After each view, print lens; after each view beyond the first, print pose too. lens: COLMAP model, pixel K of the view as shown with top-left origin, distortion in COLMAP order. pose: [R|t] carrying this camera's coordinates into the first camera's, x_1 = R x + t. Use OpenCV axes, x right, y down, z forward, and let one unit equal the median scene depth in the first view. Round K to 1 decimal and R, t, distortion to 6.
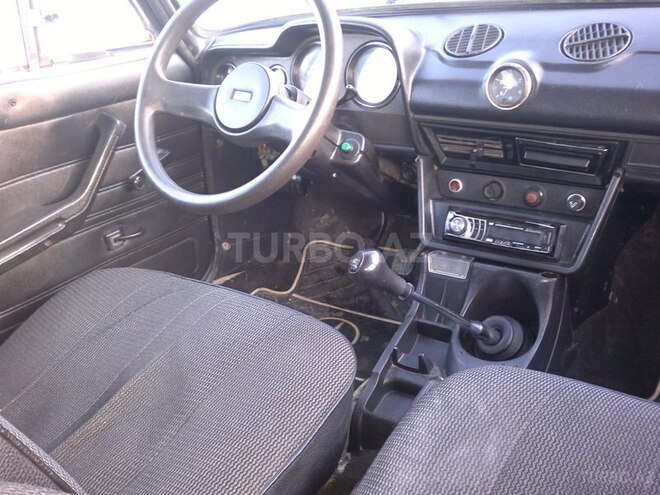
lens RADIAL K [[634.6, 0, 339.4], [0, 634.6, 246.5], [0, 0, 1]] dist [-0.006544, -0.010094]
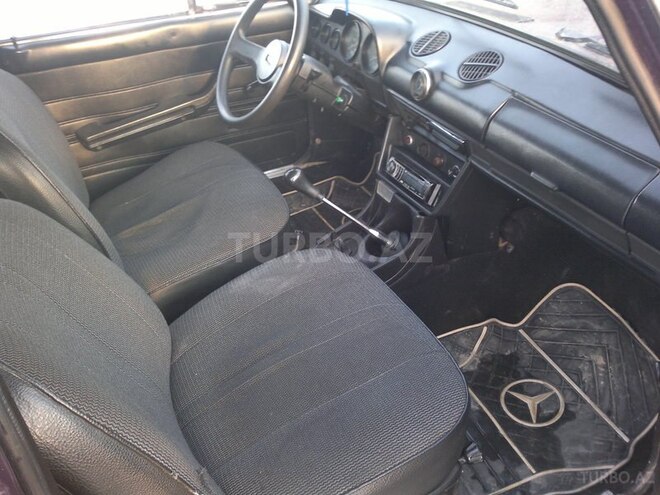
lens RADIAL K [[634.6, 0, 339.4], [0, 634.6, 246.5], [0, 0, 1]] dist [-0.006544, -0.010094]
pose [[0.883262, 0.289304, -0.368988, 0.665392], [-0.212857, 0.948596, 0.234219, -0.175590], [0.417781, -0.128335, 0.899438, -0.421088]]
